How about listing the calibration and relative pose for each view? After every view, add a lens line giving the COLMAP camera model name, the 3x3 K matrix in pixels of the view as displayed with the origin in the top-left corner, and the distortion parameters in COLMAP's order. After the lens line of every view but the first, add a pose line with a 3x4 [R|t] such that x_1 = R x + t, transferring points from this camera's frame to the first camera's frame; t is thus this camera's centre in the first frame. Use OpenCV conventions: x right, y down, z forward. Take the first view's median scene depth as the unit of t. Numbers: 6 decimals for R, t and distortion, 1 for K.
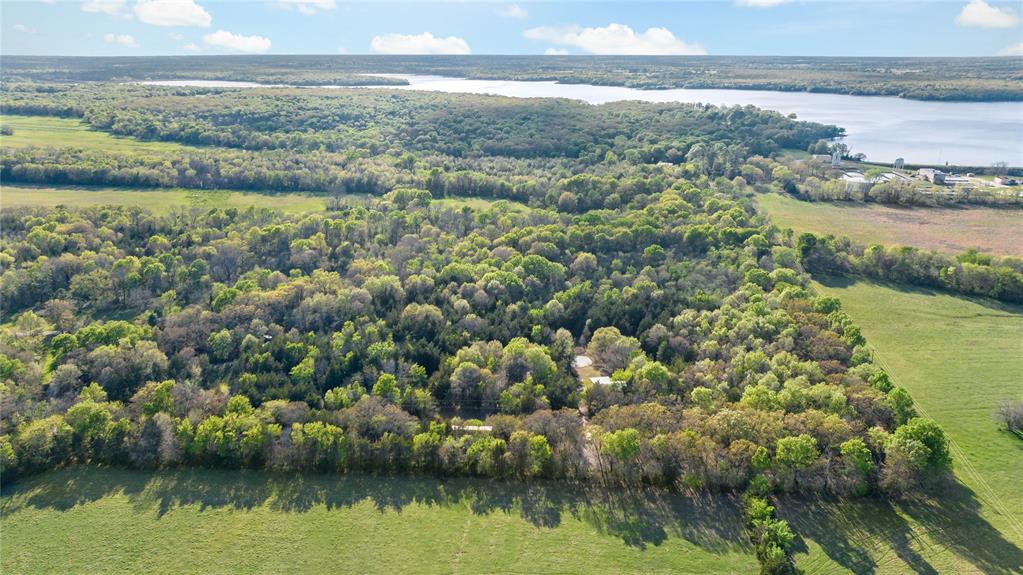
lens RADIAL K [[706.1, 0, 512.2], [0, 706.1, 287.9], [0, 0, 1]] dist [-0.006976, -0.004549]
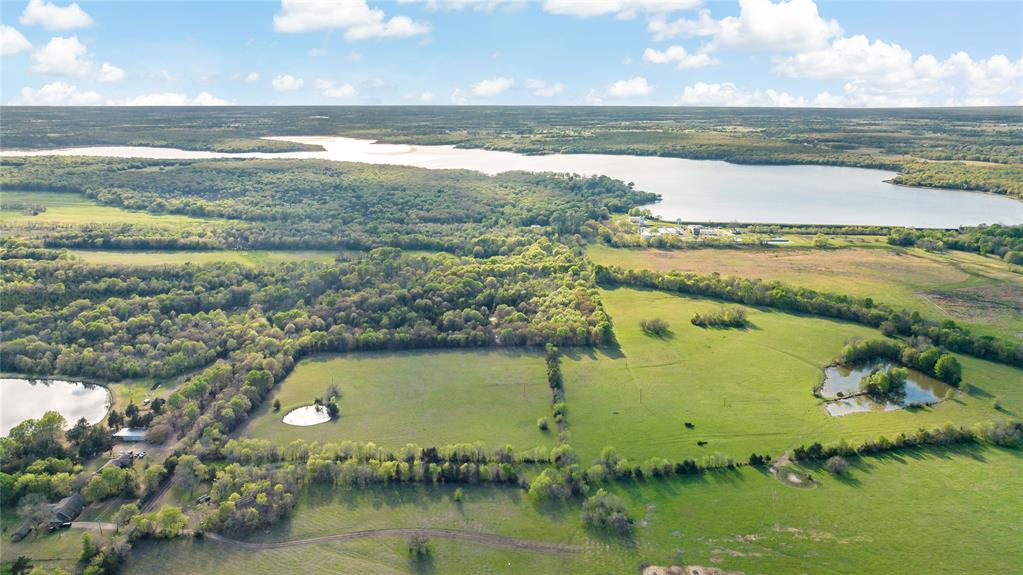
lens RADIAL K [[706.1, 0, 511.2], [0, 706.1, 285.4], [0, 0, 1]] dist [-0.006976, -0.004549]
pose [[0.989192, -0.035326, 0.142309, -0.090817], [0.044894, 0.996901, -0.064593, 0.075704], [-0.139586, 0.070284, 0.987712, -0.719347]]
